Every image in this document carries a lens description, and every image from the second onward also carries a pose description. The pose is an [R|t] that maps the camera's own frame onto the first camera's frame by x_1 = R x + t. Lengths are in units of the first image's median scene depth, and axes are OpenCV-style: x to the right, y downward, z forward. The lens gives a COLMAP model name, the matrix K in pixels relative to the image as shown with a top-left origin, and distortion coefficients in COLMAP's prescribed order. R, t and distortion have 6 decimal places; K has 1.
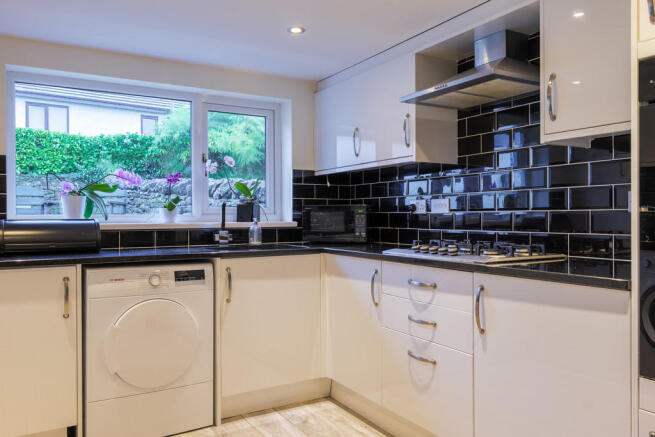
lens RADIAL K [[509.6, 0, 327.7], [0, 509.6, 220.0], [0, 0, 1]] dist [-0.001938, 0.014186]
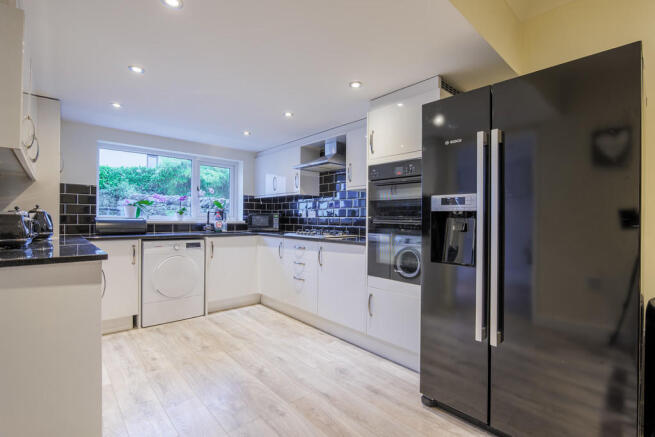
lens RADIAL K [[304.0, 0, 327.7], [0, 304.0, 219.3], [0, 0, 1]] dist [-0.021394, 0.005560]
pose [[0.978523, 0.013534, 0.205695, 0.017481], [-0.012205, 0.999896, -0.007731, 0.003440], [-0.205778, 0.005054, 0.978586, -0.343140]]
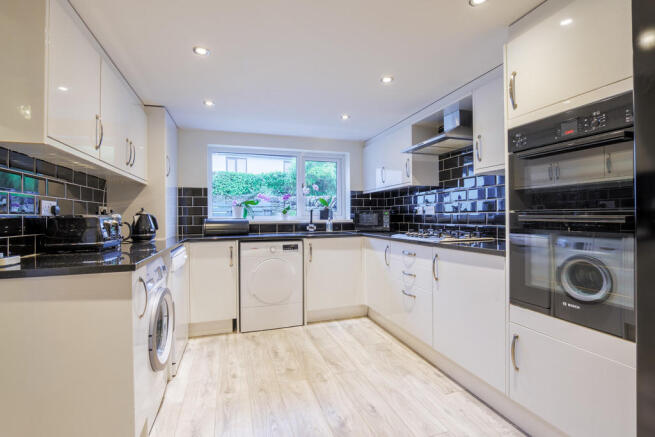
lens RADIAL K [[304.0, 0, 328.2], [0, 304.0, 217.1], [0, 0, 1]] dist [-0.021394, 0.005560]
pose [[0.976454, -0.004684, -0.215673, 0.115921], [0.003393, 0.999974, -0.006355, 0.001857], [0.215697, 0.005473, 0.976445, -0.099397]]
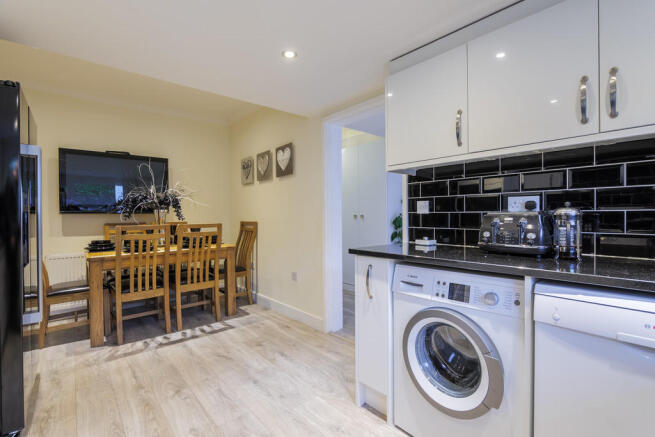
lens RADIAL K [[304.0, 0, 330.4], [0, 304.0, 217.1], [0, 0, 1]] dist [-0.021394, 0.005560]
pose [[-0.983307, 0.010962, -0.181623, -0.102541], [0.008451, 0.999858, 0.014595, -0.013680], [0.181757, 0.012817, -0.983260, 0.918264]]
